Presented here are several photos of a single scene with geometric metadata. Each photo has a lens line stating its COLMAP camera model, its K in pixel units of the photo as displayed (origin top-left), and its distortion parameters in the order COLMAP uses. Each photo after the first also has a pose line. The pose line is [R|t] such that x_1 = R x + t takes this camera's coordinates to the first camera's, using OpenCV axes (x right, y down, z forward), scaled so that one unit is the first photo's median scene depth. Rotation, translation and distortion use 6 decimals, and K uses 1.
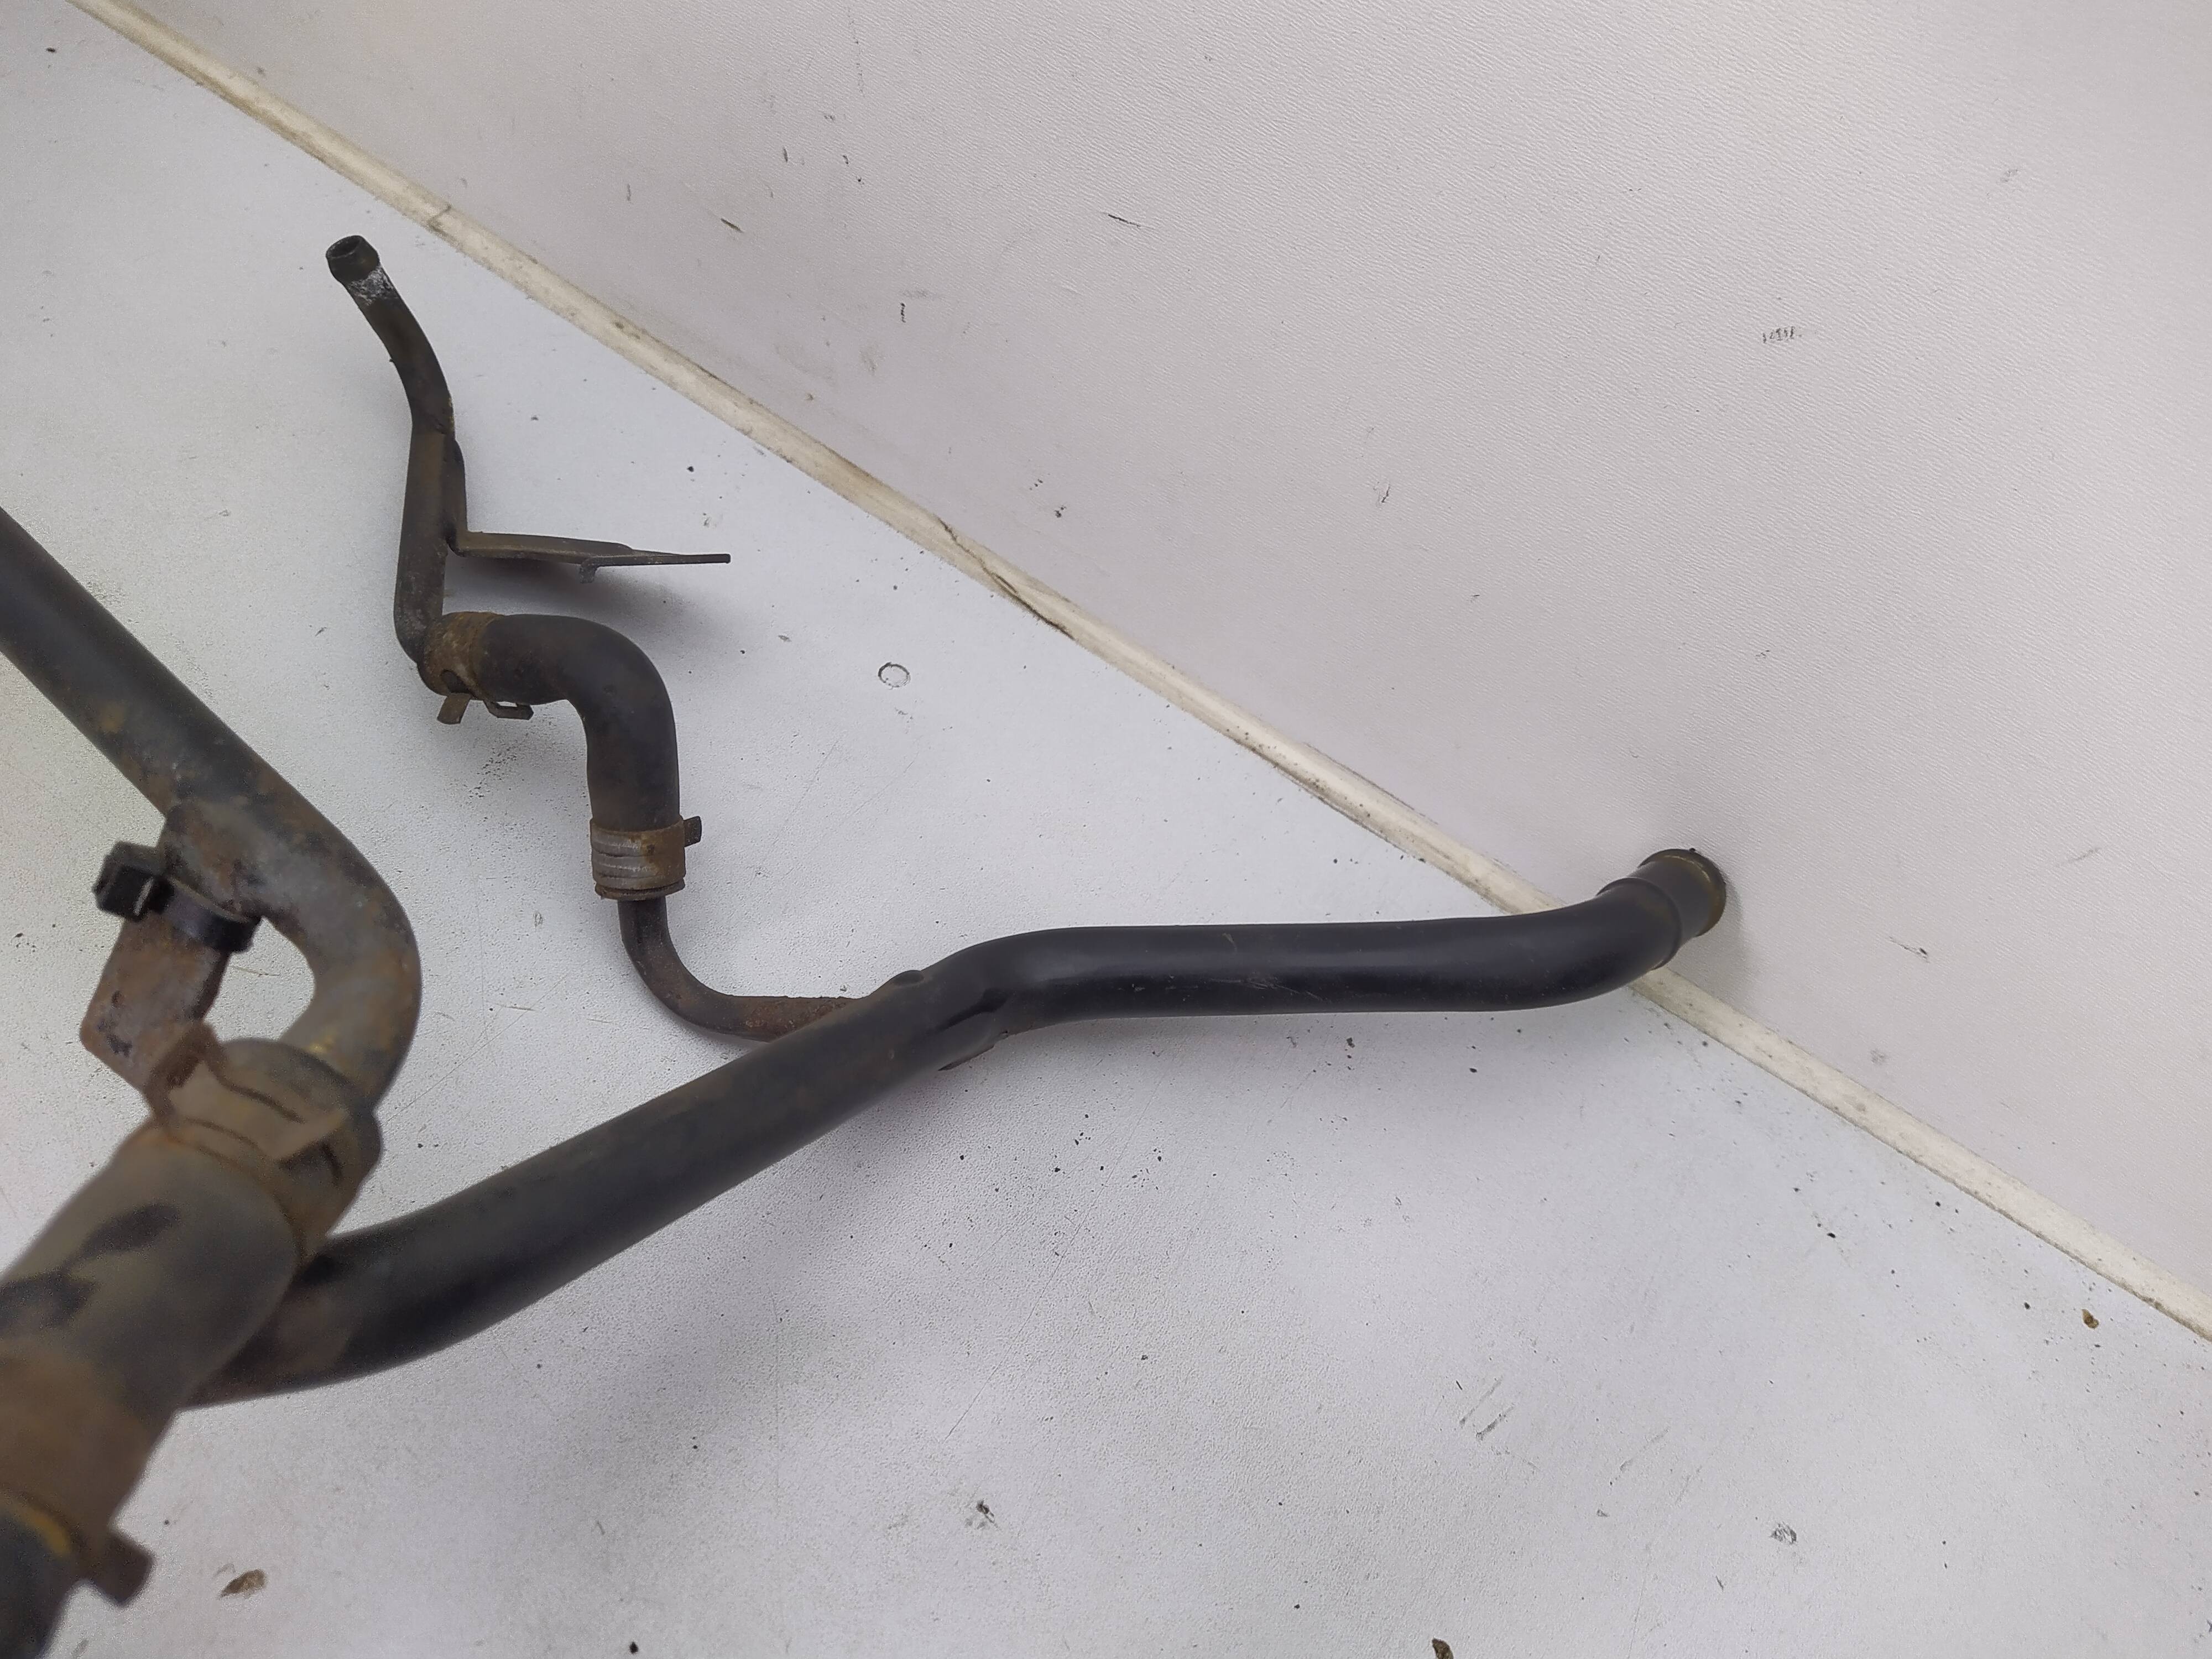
lens RADIAL K [[1638.1, 0, 1101.9], [0, 1638.1, 848.2], [0, 0, 1]] dist [0.102393, -0.136887]
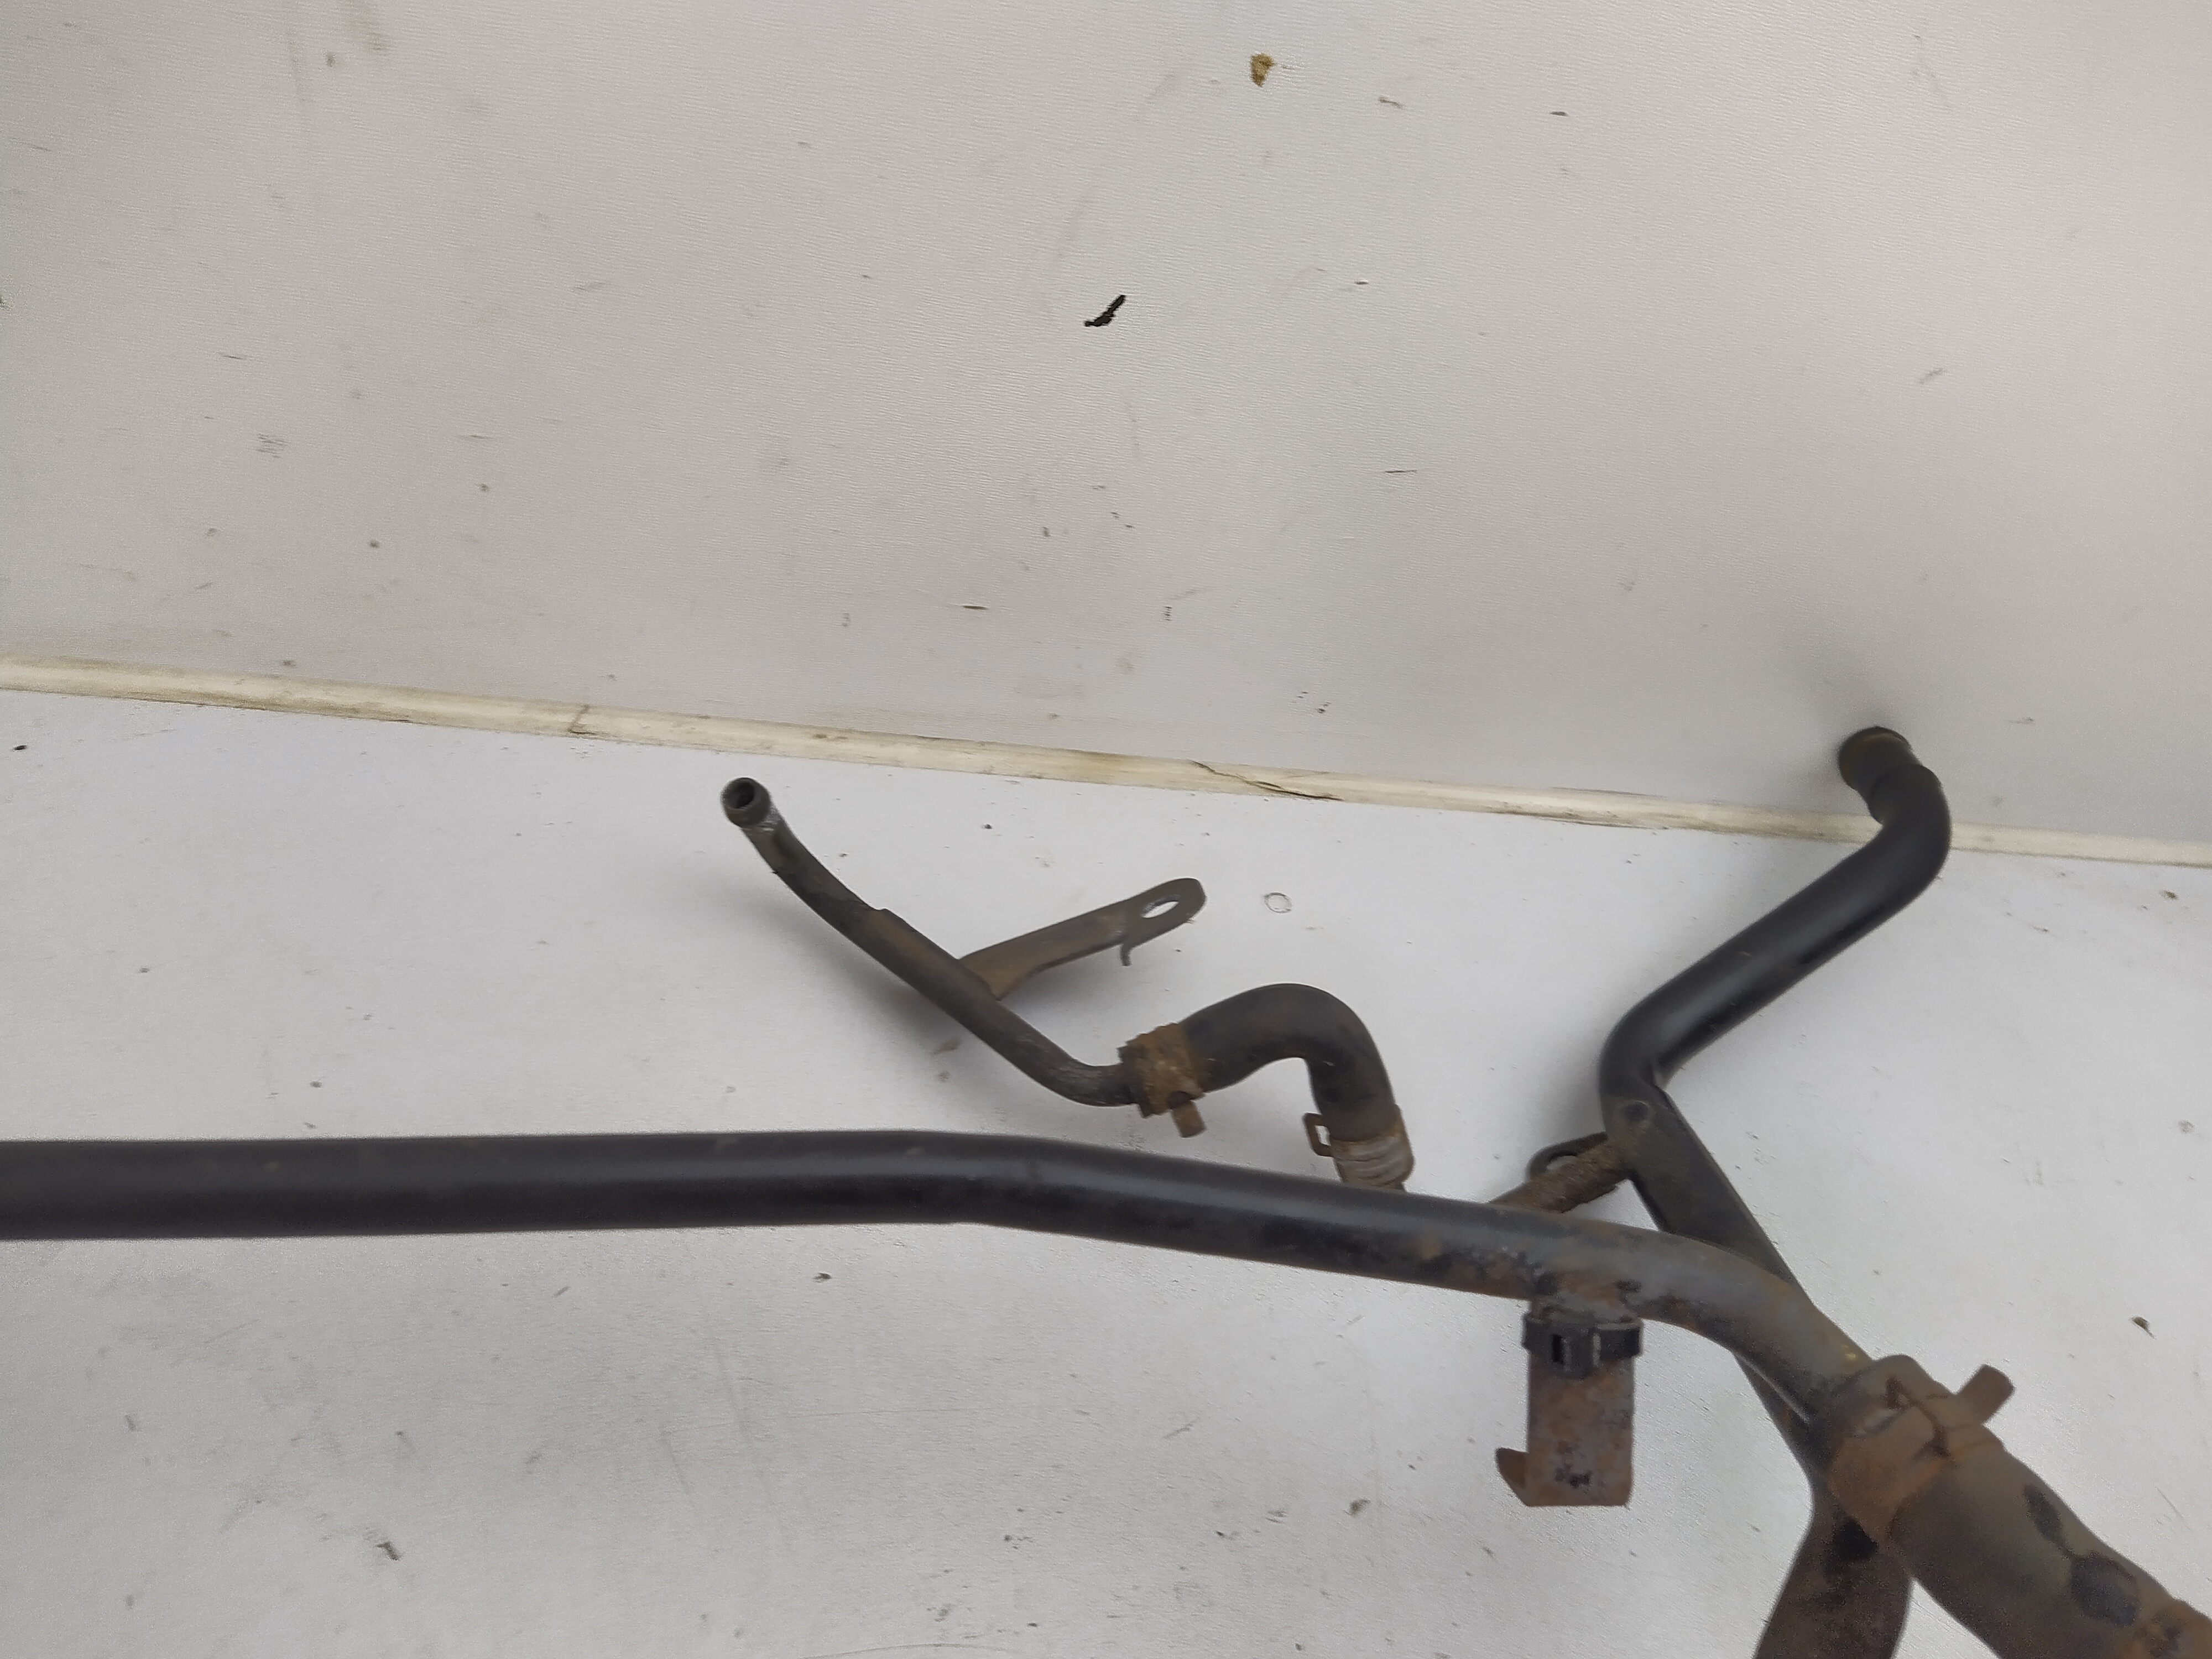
lens RADIAL K [[1787.3, 0, 1106.0], [0, 1787.3, 829.5], [0, 0, 1]] dist [0.113017, -0.193927]
pose [[0.785535, -0.466882, 0.406147, -0.651581], [0.464044, 0.878637, 0.112514, -0.322444], [-0.409387, 0.100087, 0.906855, -0.048021]]
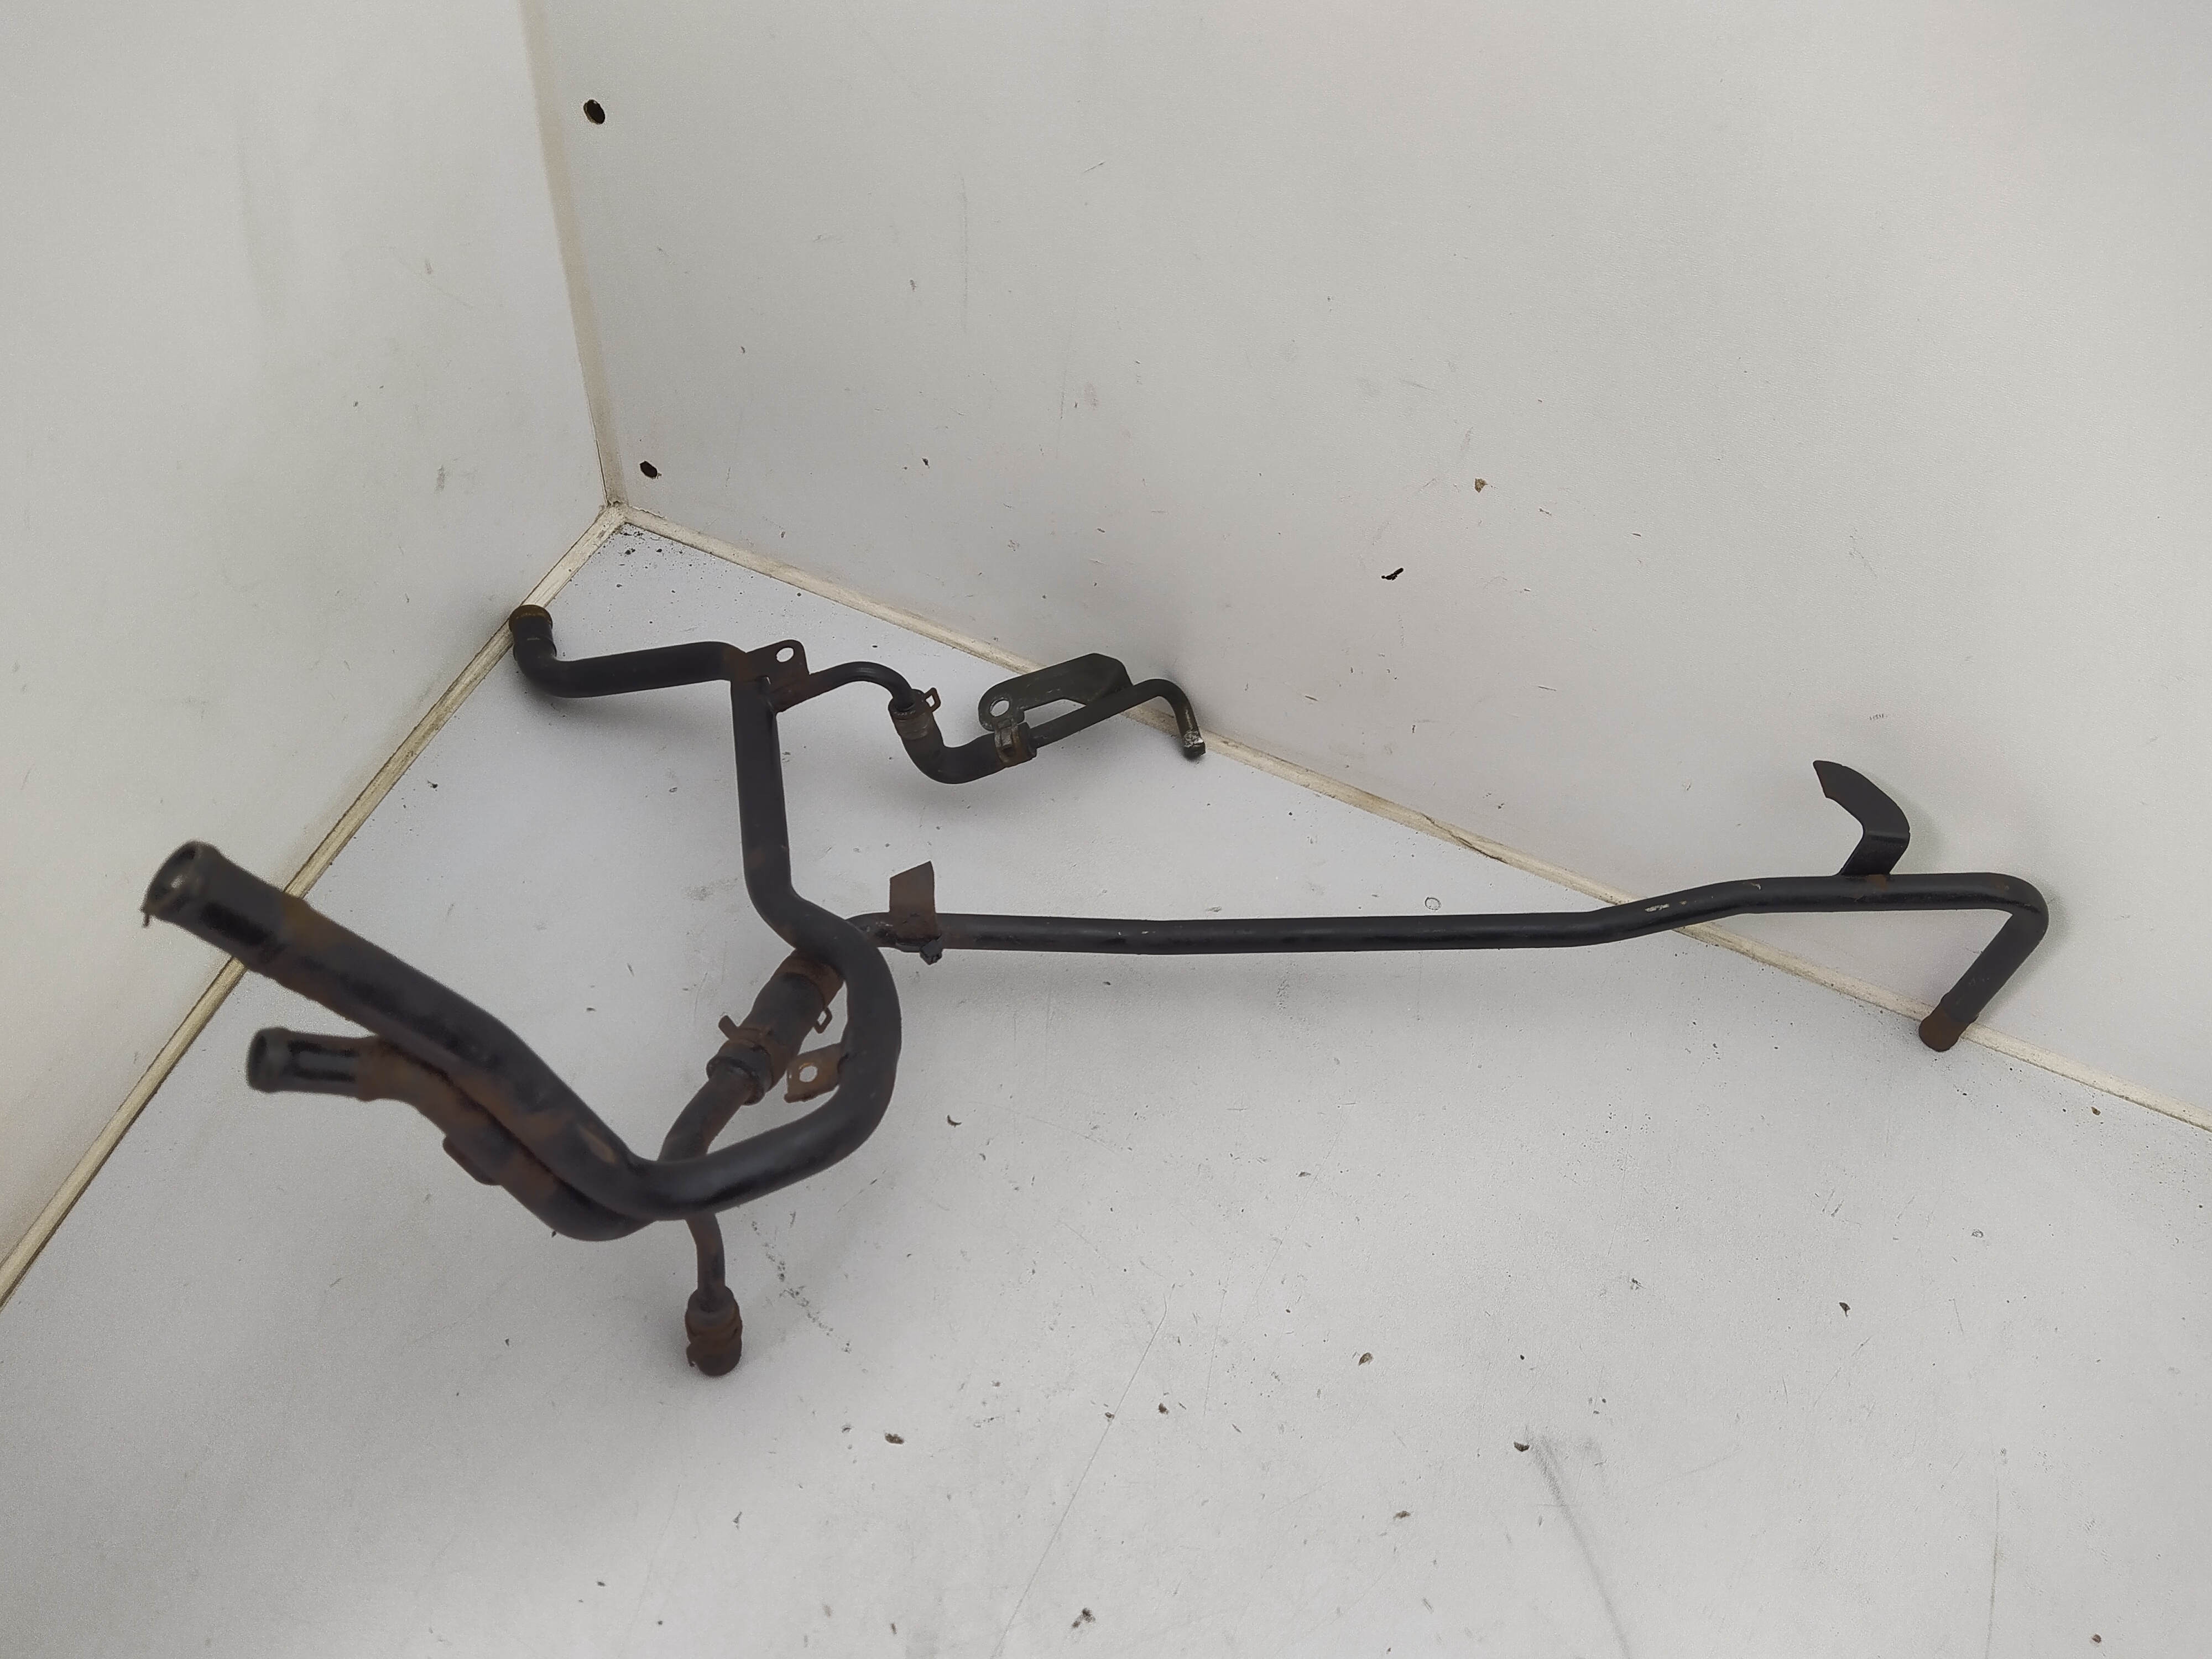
lens RADIAL K [[1638.1, 0, 1101.9], [0, 1638.1, 848.2], [0, 0, 1]] dist [0.102393, -0.136887]
pose [[0.981243, -0.190763, 0.027784, -0.527508], [0.190986, 0.981577, -0.005597, -0.223419], [-0.026204, 0.010798, 0.999598, -0.897561]]
